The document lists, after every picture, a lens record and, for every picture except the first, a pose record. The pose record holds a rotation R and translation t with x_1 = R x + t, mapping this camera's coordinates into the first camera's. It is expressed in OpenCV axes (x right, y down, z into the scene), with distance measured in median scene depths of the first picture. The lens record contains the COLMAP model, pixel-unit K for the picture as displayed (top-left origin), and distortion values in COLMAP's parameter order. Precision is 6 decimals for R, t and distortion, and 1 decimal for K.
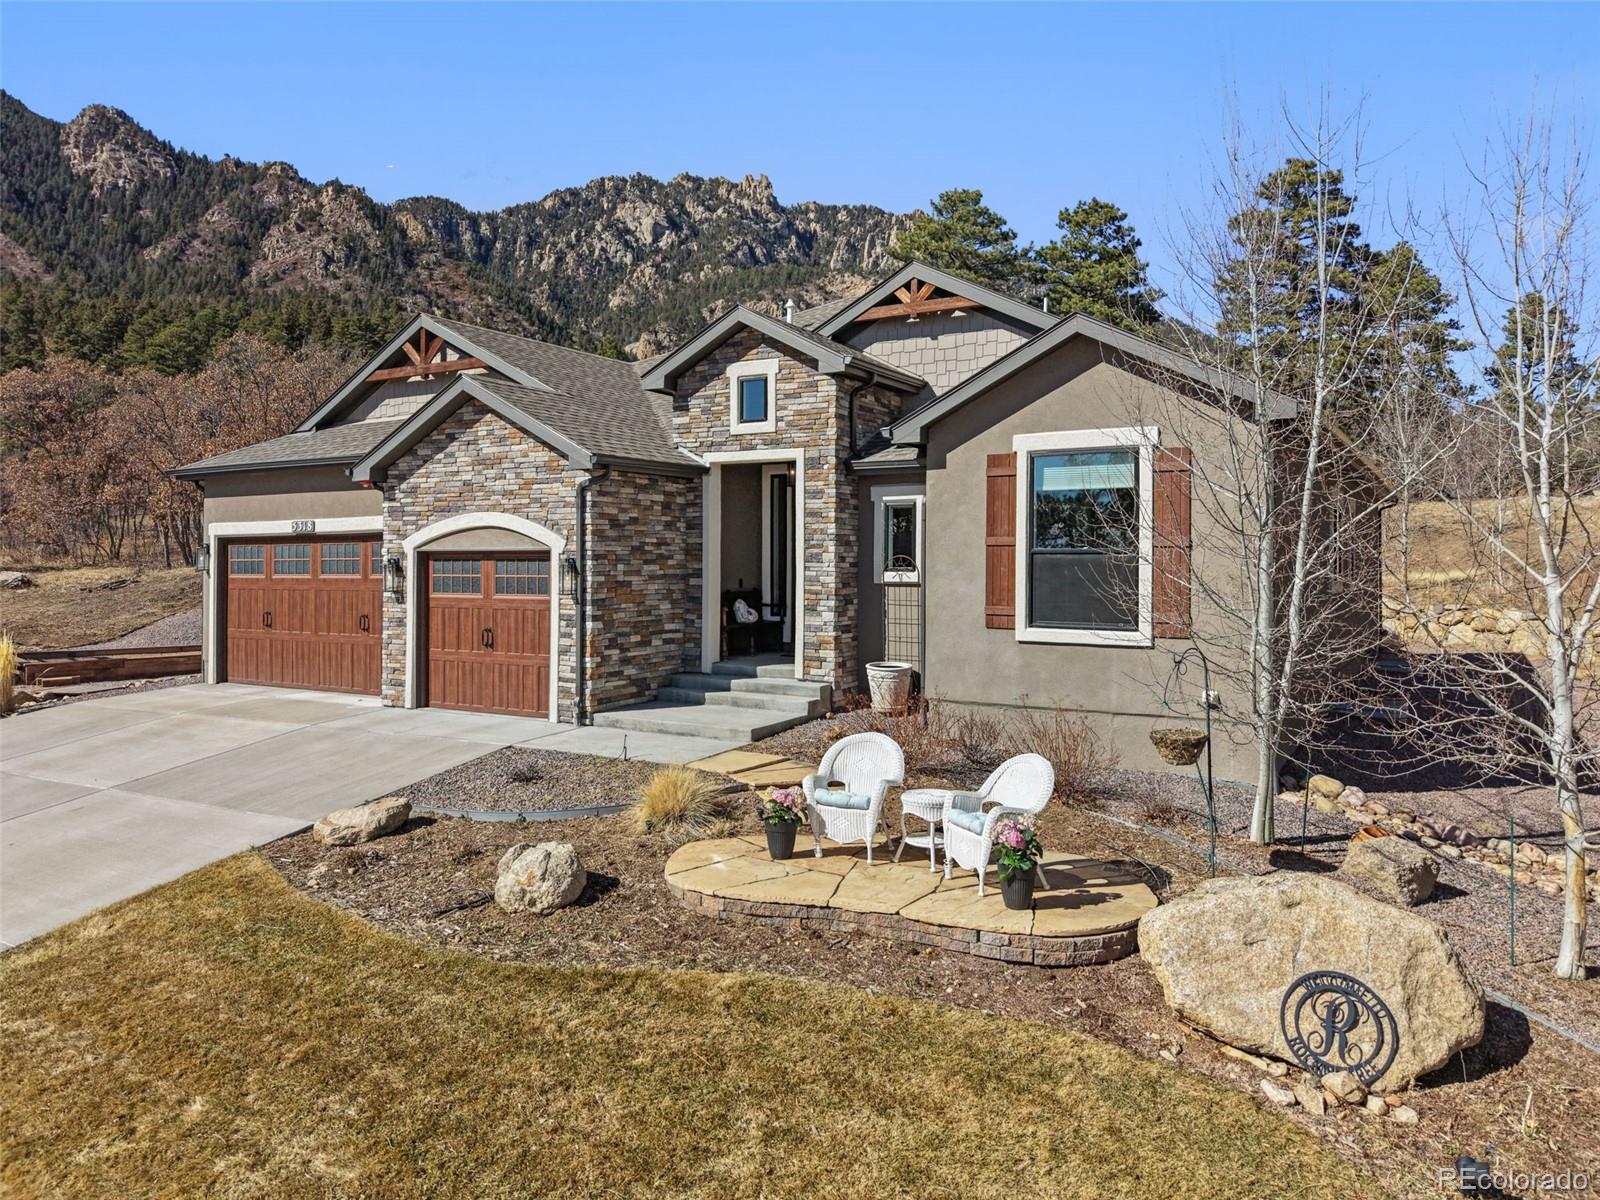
lens RADIAL K [[1100.8, 0, 808.8], [0, 1100.8, 571.1], [0, 0, 1]] dist [0.041493, -0.004344]
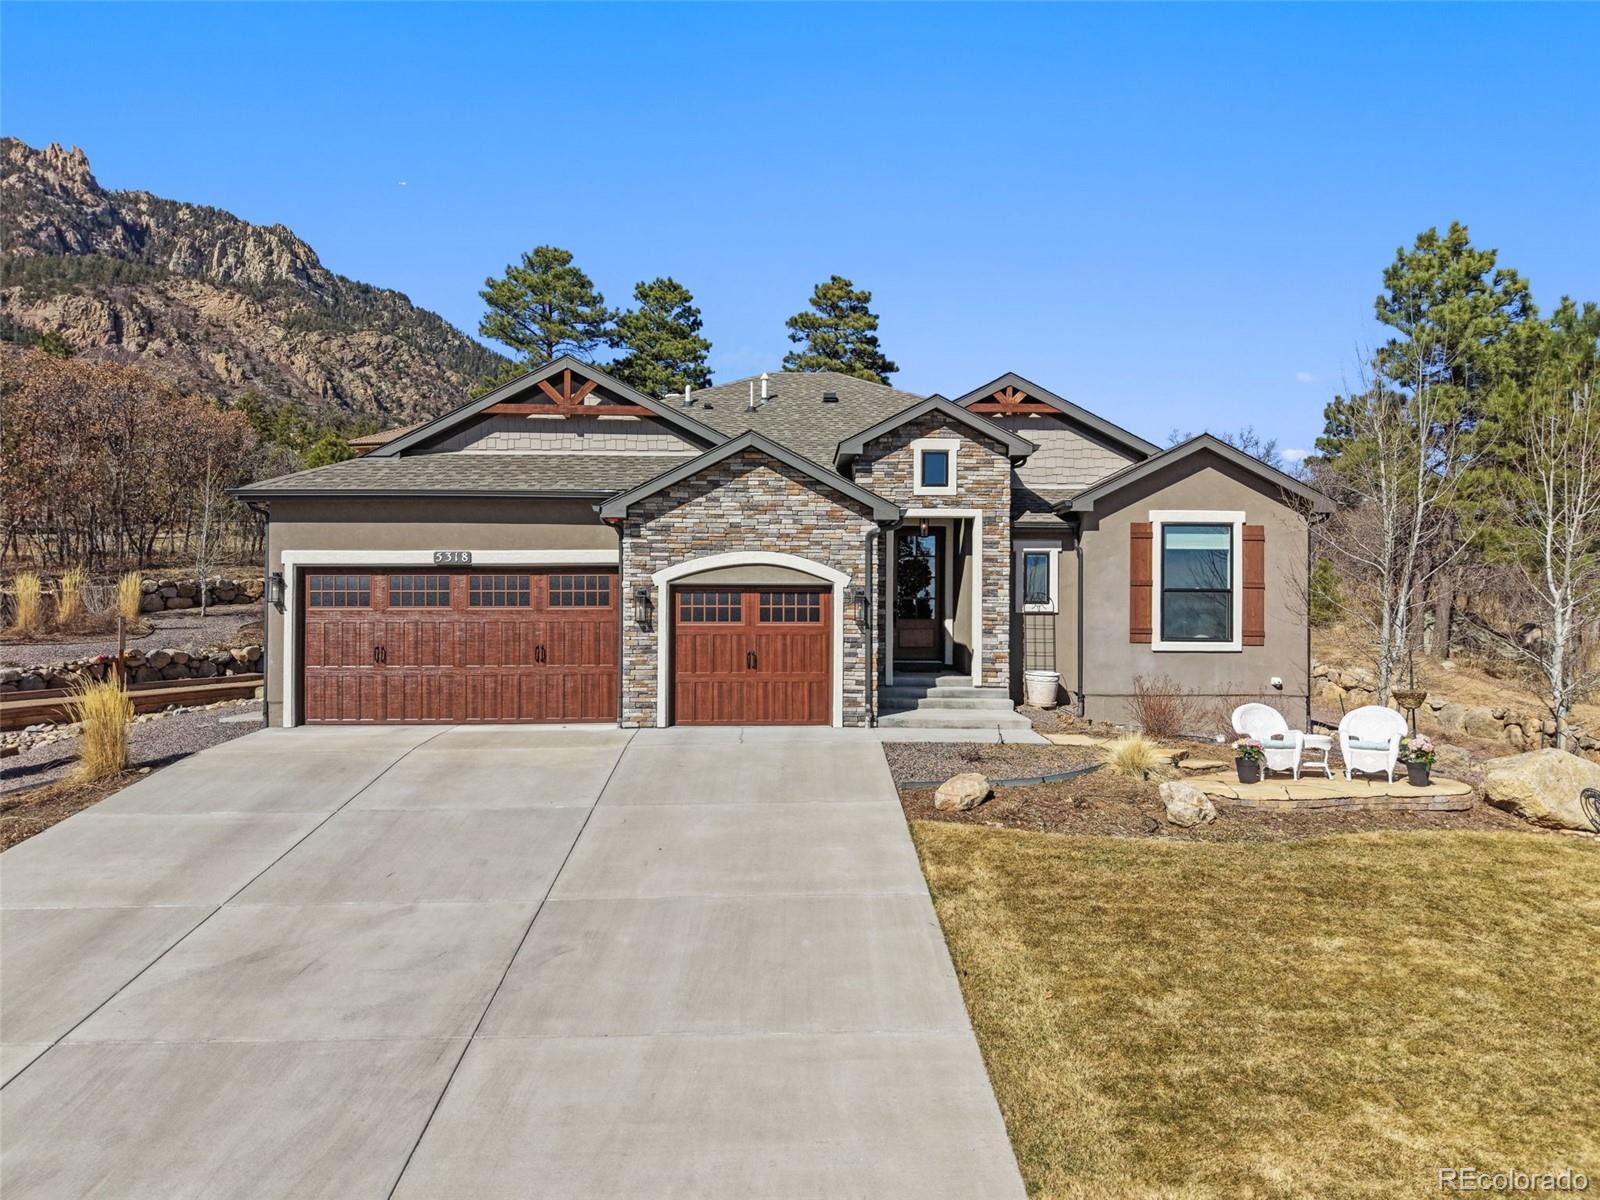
lens RADIAL K [[1104.3, 0, 774.2], [0, 1104.3, 607.3], [0, 0, 1]] dist [0.020203, 0.000087]
pose [[0.851111, 0.003106, 0.524976, -0.232507], [0.001773, 0.999960, -0.008790, 0.004099], [-0.524982, 0.008412, 0.851072, 0.002554]]
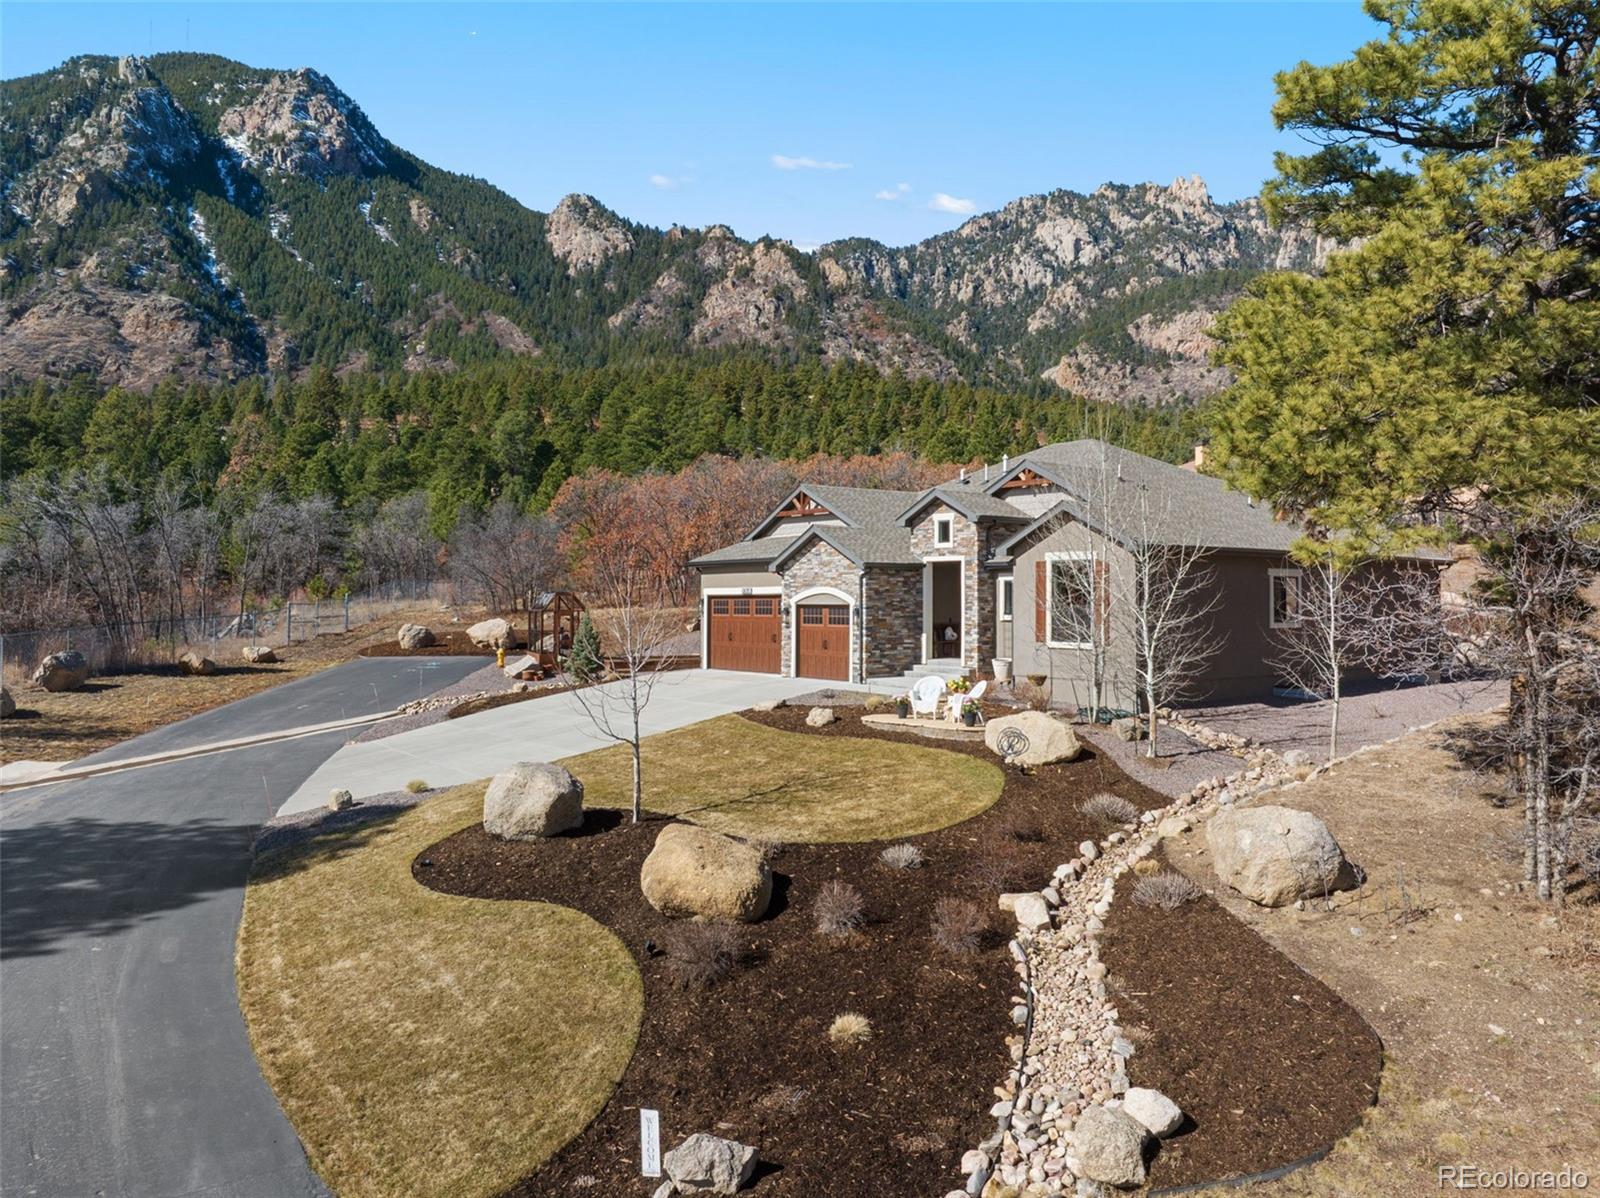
lens RADIAL K [[1217.9, 0, 800.0], [0, 1217.9, 599.0], [0, 0, 1]] dist [-0.005516, -0.005597]
pose [[0.930730, -0.001413, -0.365705, 0.141464], [-0.001394, 0.999972, -0.007412, -0.003047], [0.365705, 0.007408, 0.930701, -0.326006]]
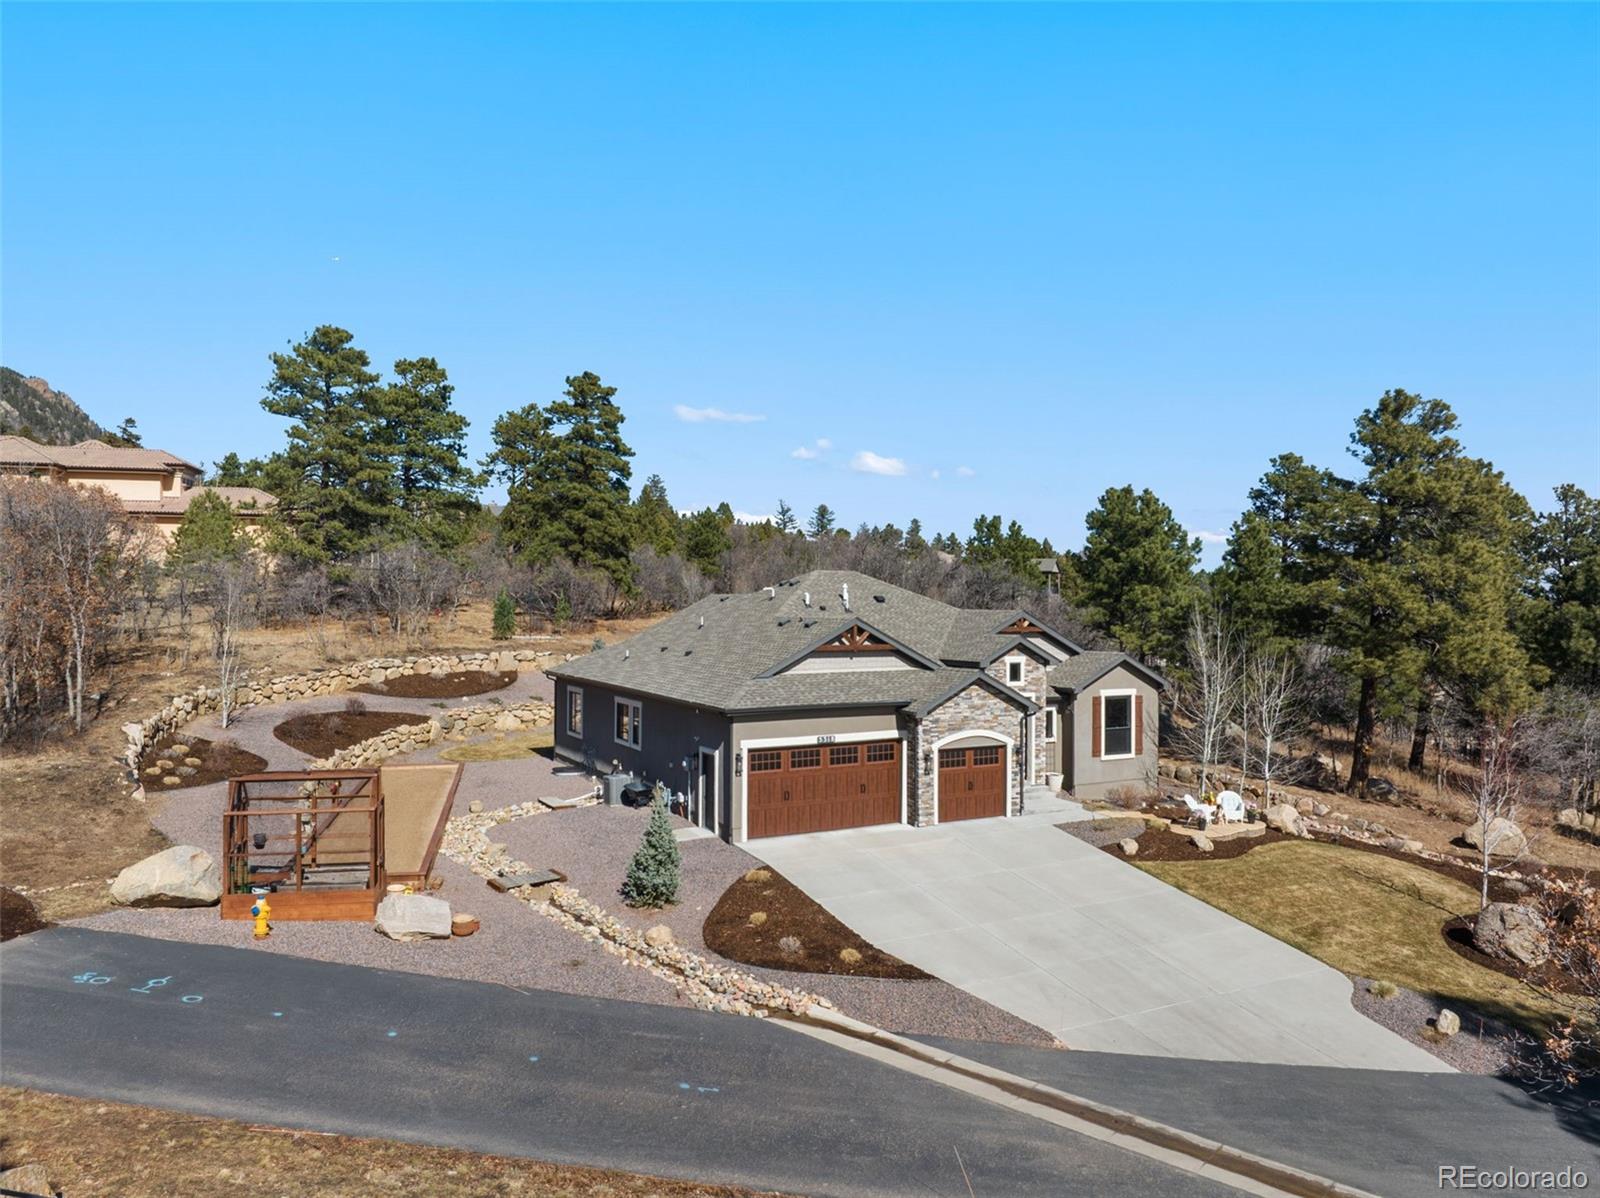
lens RADIAL K [[1217.9, 0, 800.0], [0, 1217.9, 599.0], [0, 0, 1]] dist [-0.005516, -0.005597]
pose [[0.496417, -0.002353, 0.868081, -0.686872], [0.002357, 0.999996, 0.001363, -0.084774], [-0.868081, 0.001369, 0.496420, 0.022206]]
